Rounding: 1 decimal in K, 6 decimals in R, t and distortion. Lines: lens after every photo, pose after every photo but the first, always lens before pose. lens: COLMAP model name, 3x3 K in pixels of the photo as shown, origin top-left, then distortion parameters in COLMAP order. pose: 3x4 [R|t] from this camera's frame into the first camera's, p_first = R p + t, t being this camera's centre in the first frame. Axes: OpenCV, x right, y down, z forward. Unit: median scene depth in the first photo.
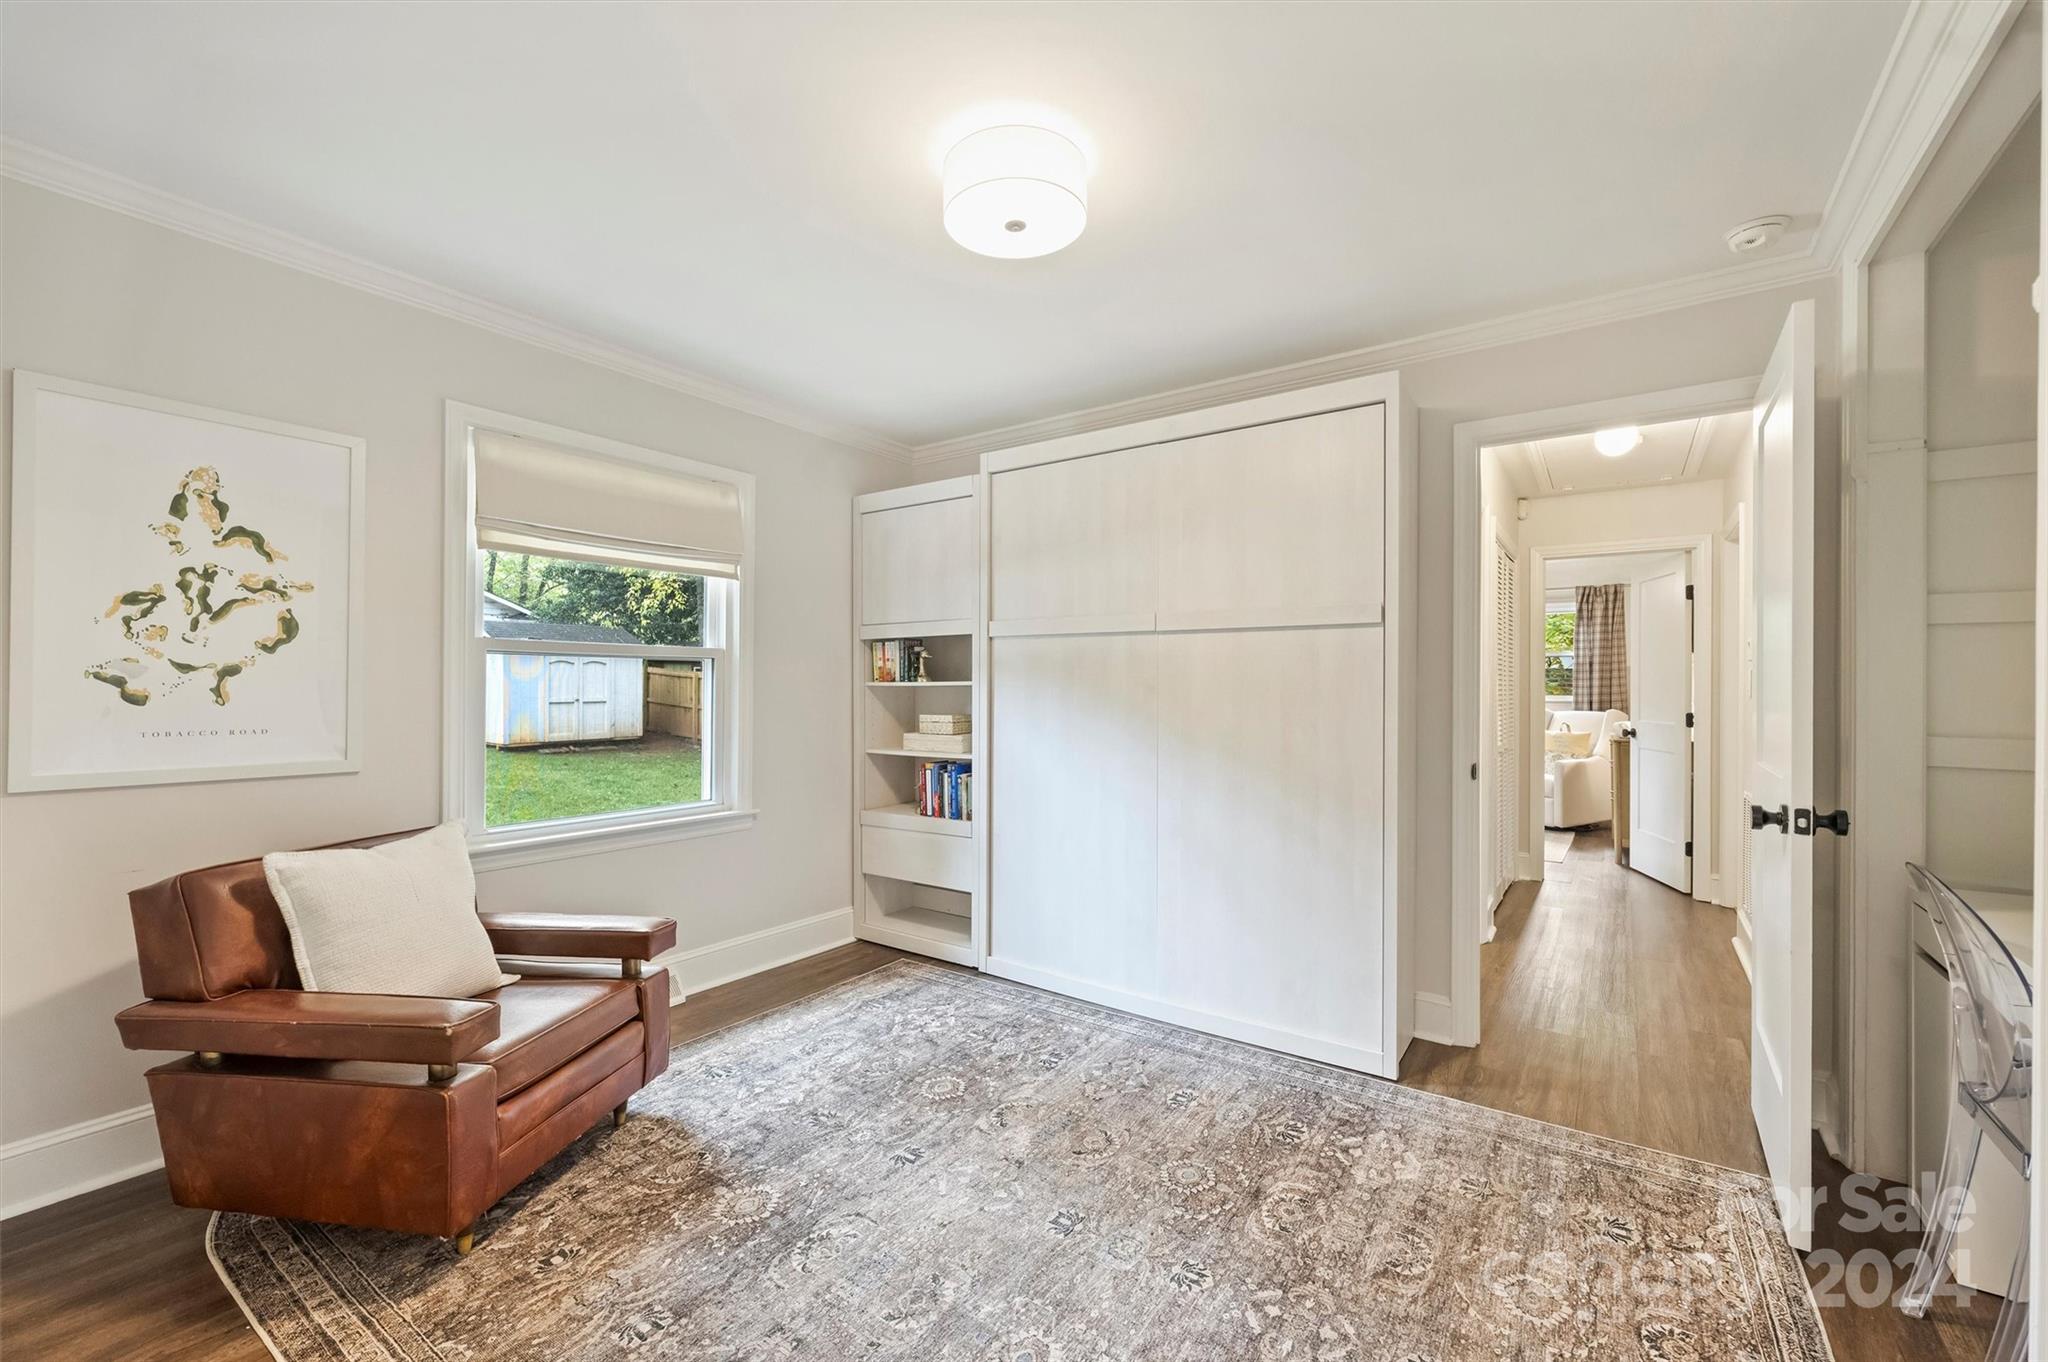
lens RADIAL K [[829.6, 0, 1013.4], [0, 829.6, 685.9], [0, 0, 1]] dist [-0.000950, 0.000004]
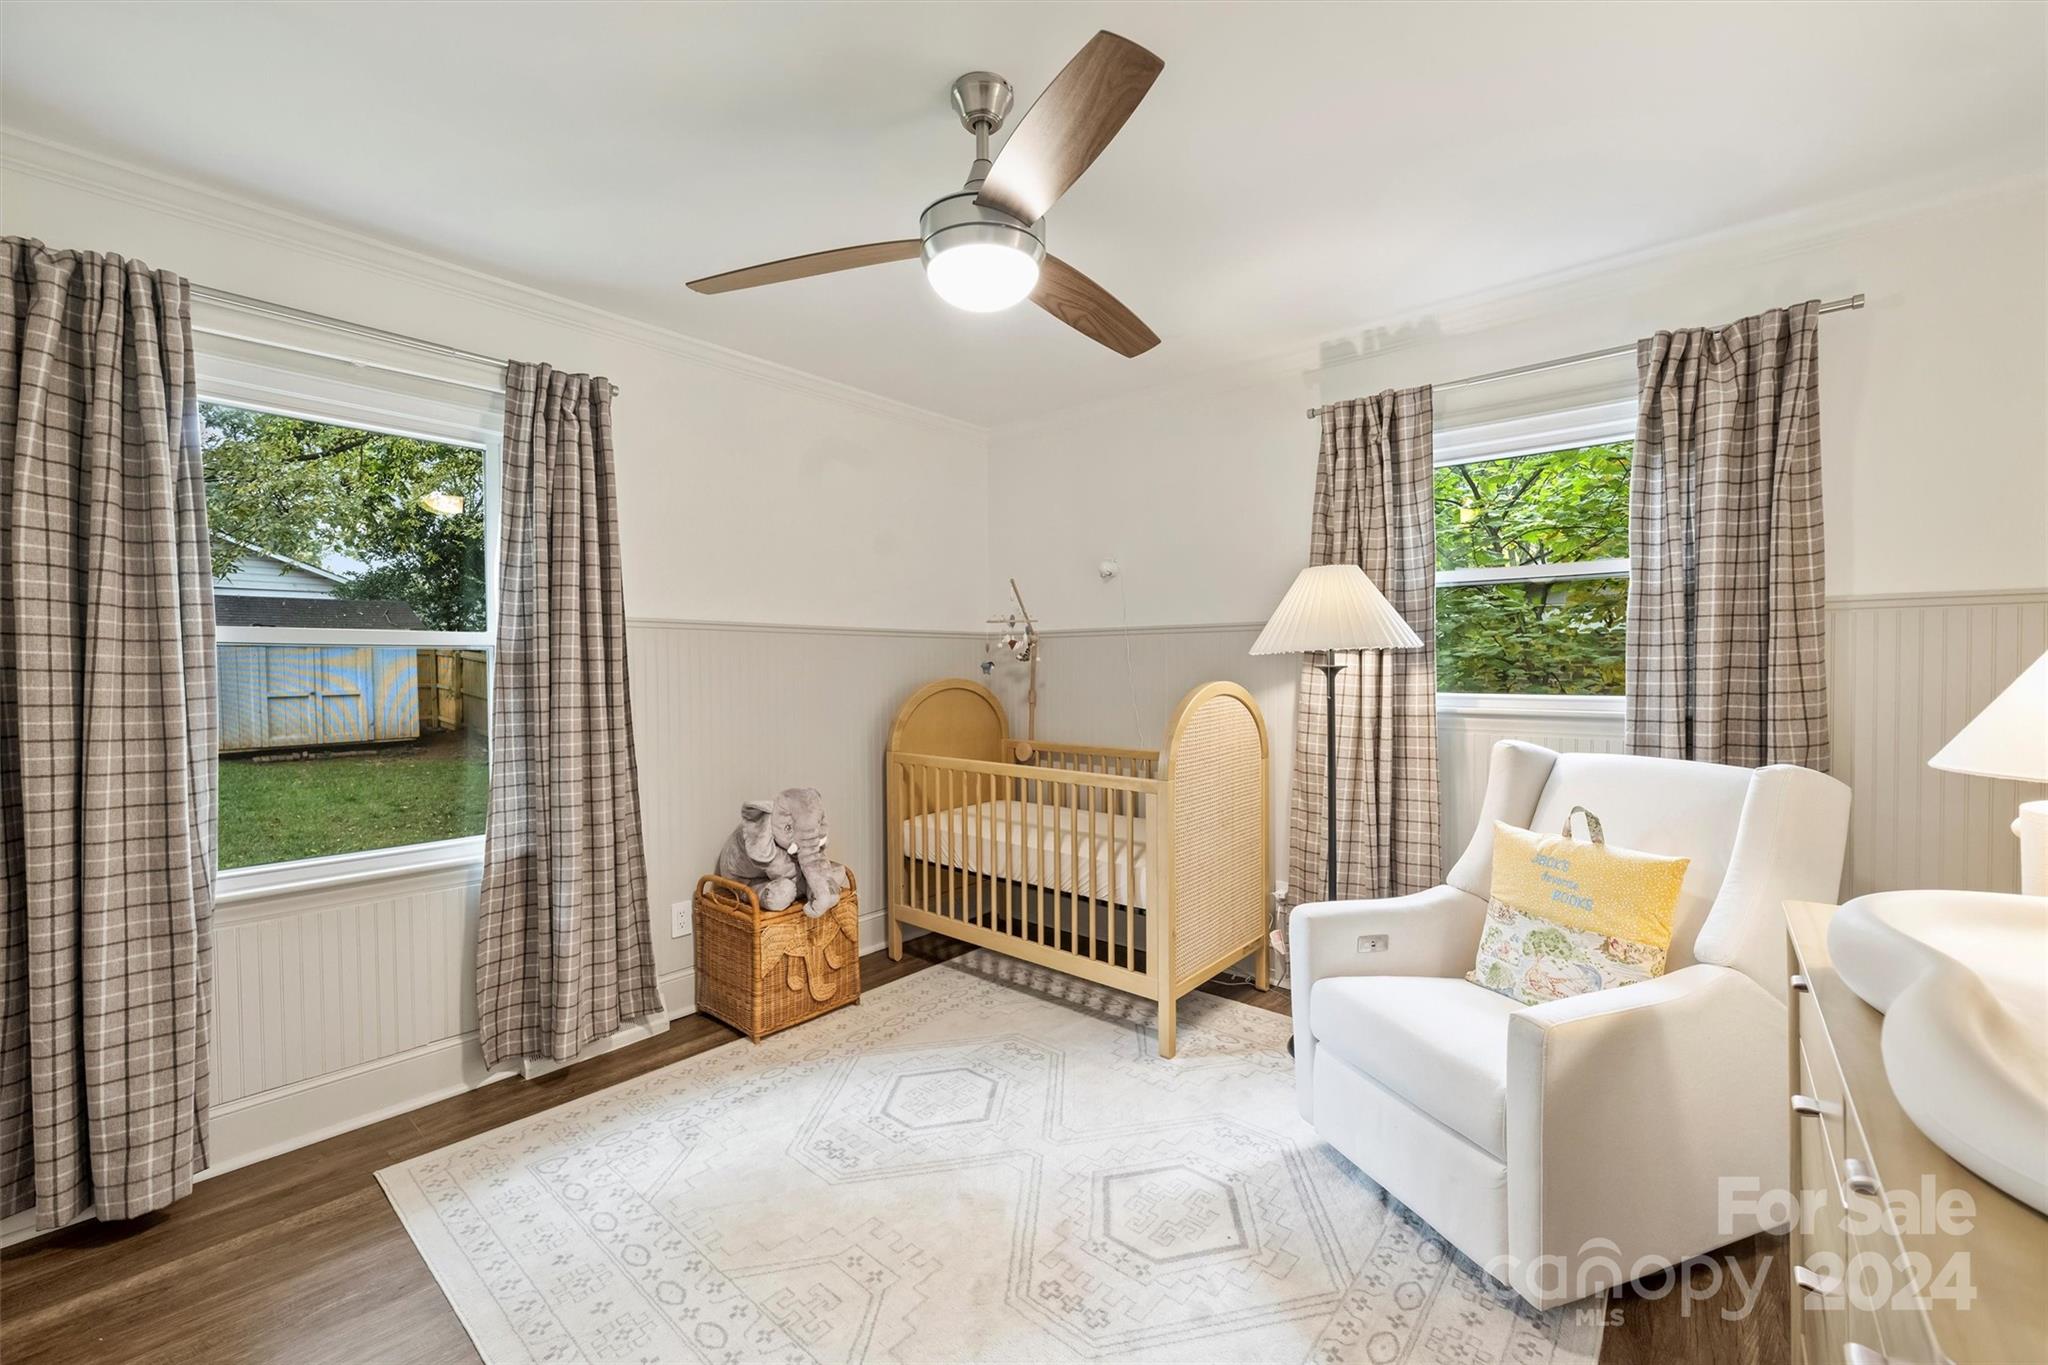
lens RADIAL K [[805.4, 0, 1024.0], [0, 805.4, 682.5], [0, 0, 1]] dist [0.001971, 0.000292]
pose [[0.996420, -0.005237, -0.084376, 0.484494], [0.006559, 0.999860, 0.015404, -0.000399], [0.084283, -0.015902, 0.996315, 0.693728]]
